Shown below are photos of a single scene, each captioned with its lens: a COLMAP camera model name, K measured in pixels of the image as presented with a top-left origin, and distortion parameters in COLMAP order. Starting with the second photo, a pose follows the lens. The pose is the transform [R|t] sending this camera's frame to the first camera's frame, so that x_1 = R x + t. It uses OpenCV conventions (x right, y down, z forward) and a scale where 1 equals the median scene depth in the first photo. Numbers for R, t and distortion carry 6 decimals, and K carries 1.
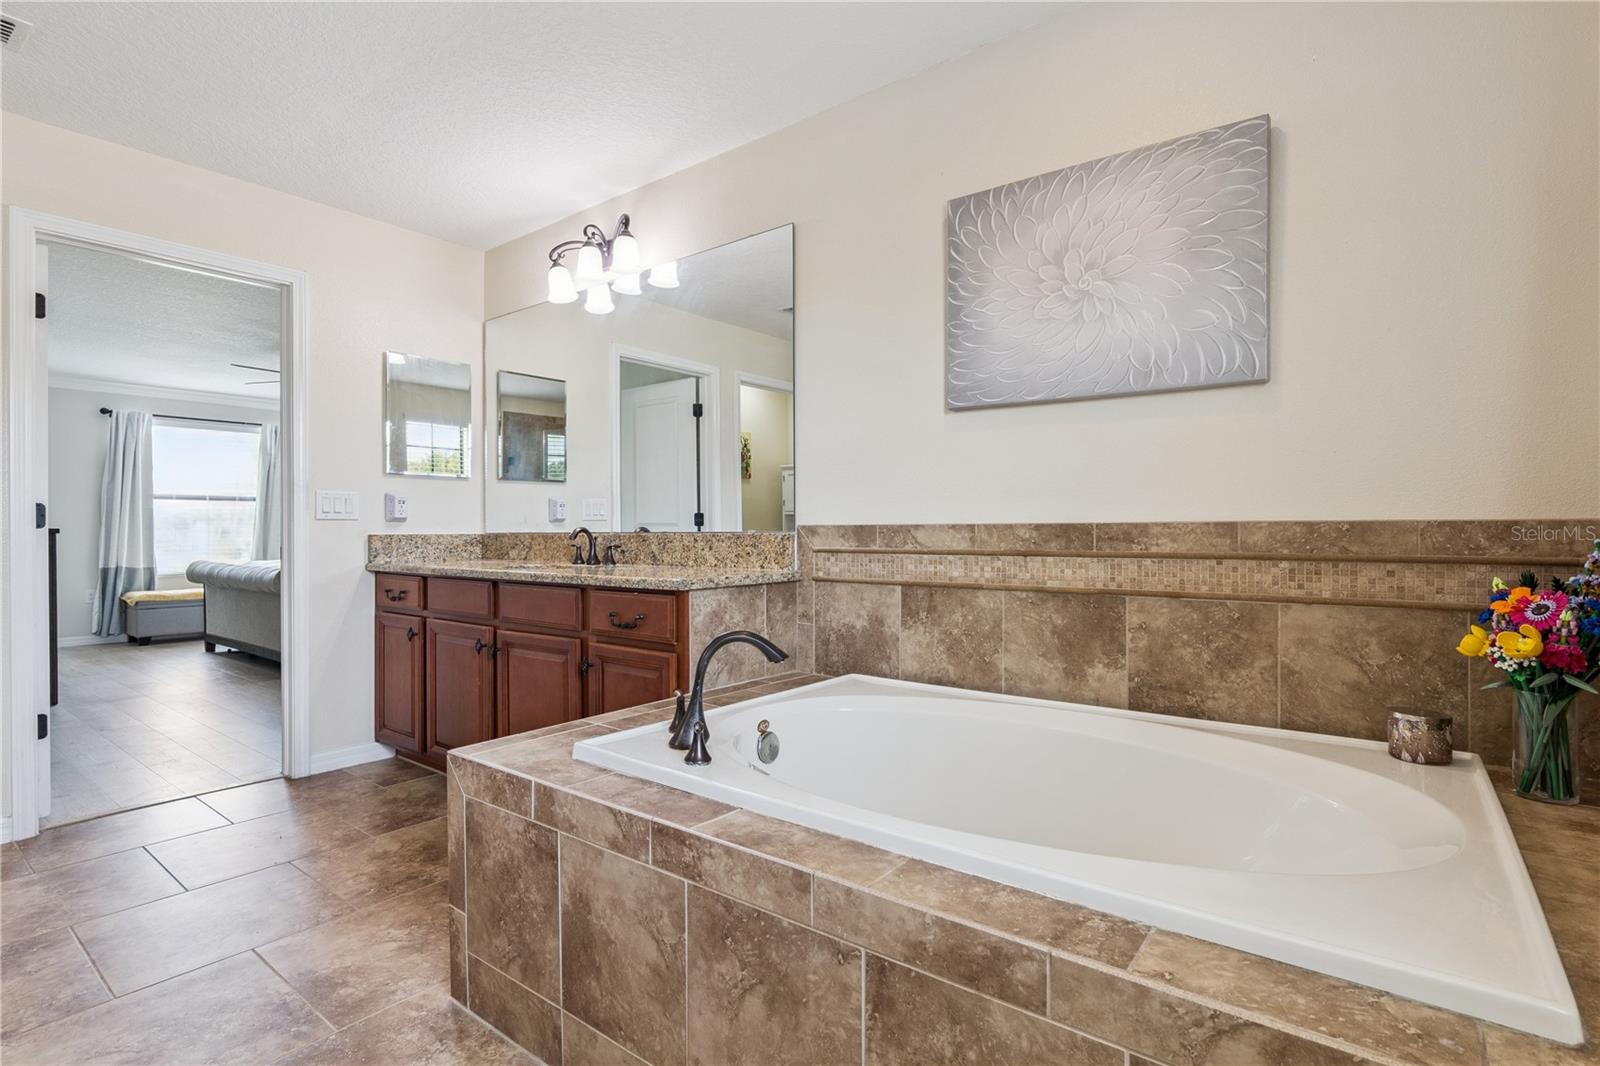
lens RADIAL K [[759.6, 0, 809.2], [0, 759.6, 528.5], [0, 0, 1]] dist [-0.009656, 0.000084]
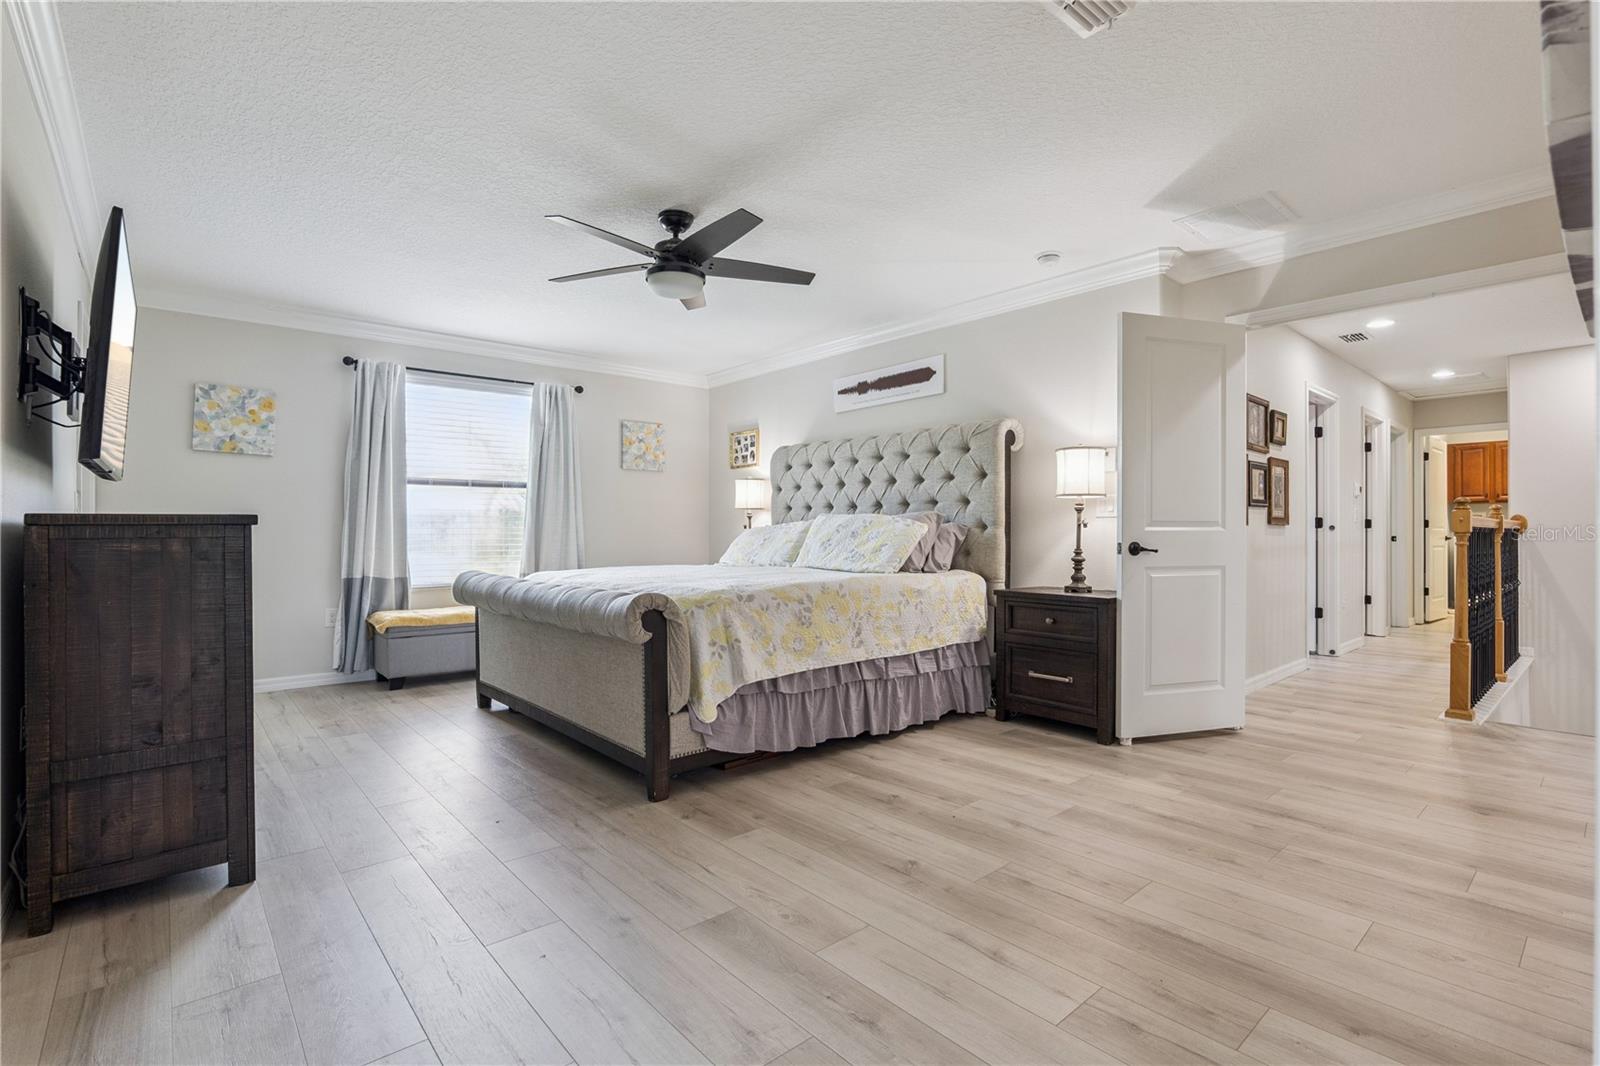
lens RADIAL K [[759.2, 0, 815.4], [0, 759.2, 532.8], [0, 0, 1]] dist [-0.016116, 0.008286]
pose [[0.979276, 0.003984, -0.202493, -0.348807], [-0.003619, 0.999991, 0.002171, 0.005917], [0.202500, -0.001393, 0.979281, 0.379813]]
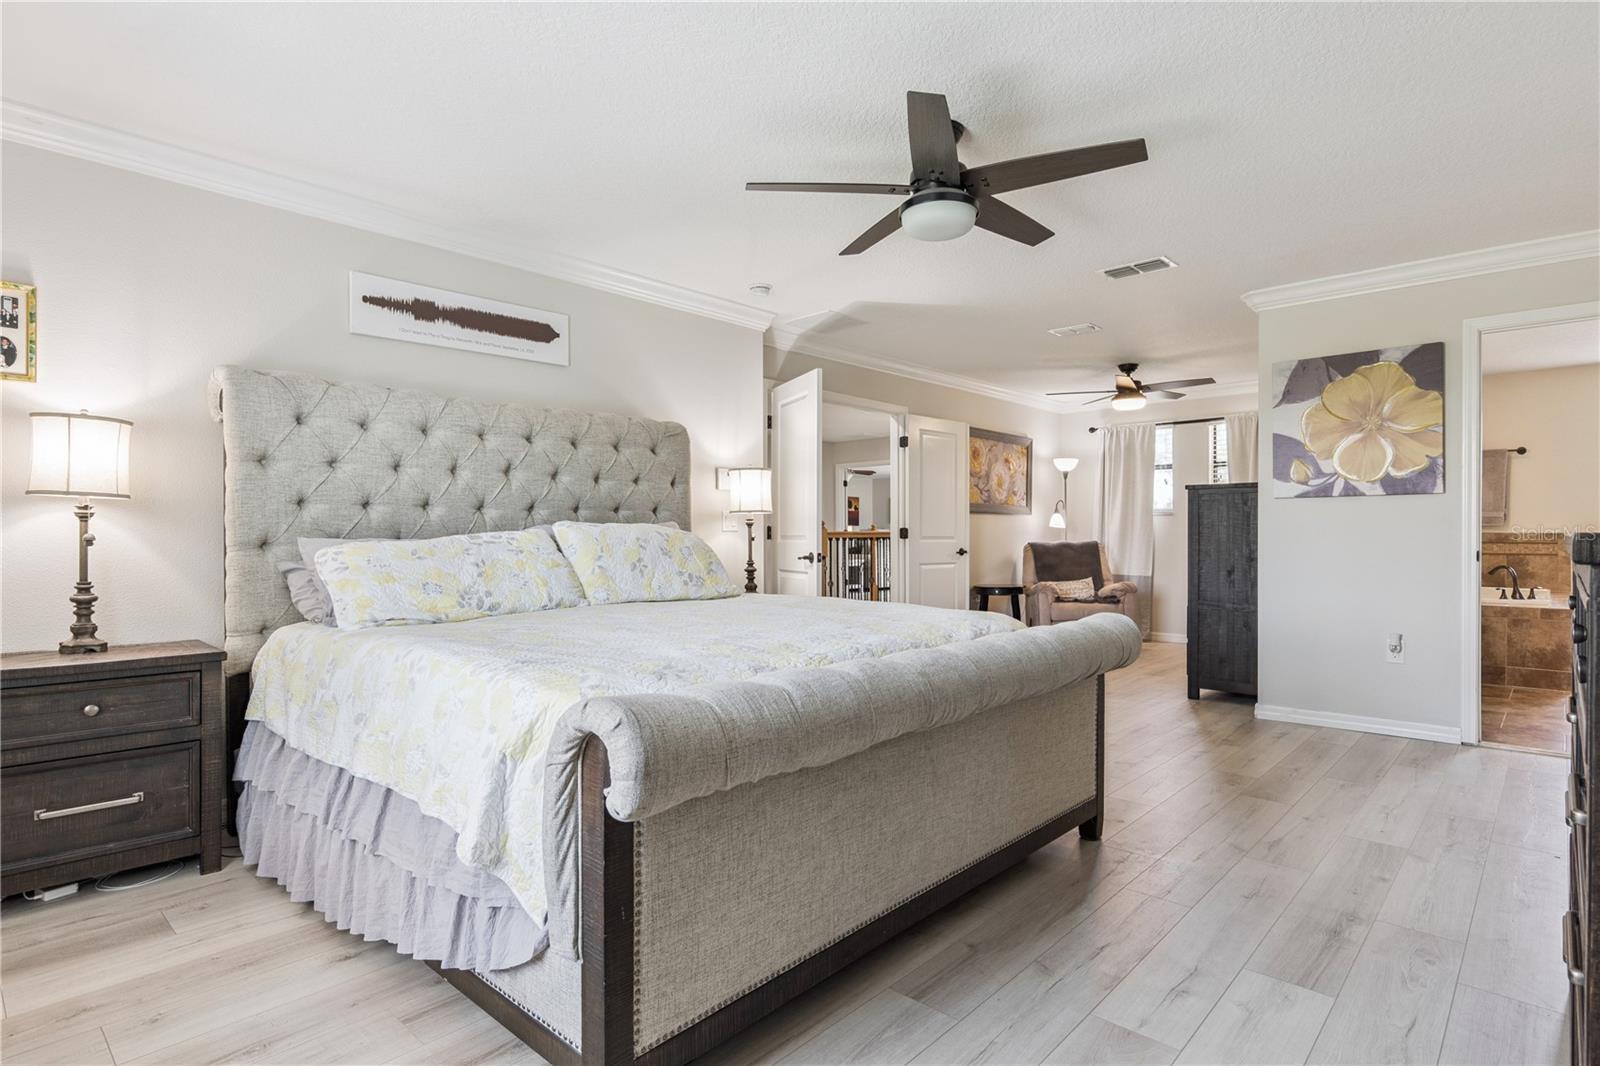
lens RADIAL K [[863.5, 0, 810.3], [0, 863.5, 530.1], [0, 0, 1]] dist [0.024916, 0.000918]
pose [[0.062346, 0.012959, 0.997970, -0.973076], [0.009533, 0.999862, -0.013579, 0.001868], [-0.998009, 0.010360, 0.062214, 0.888151]]
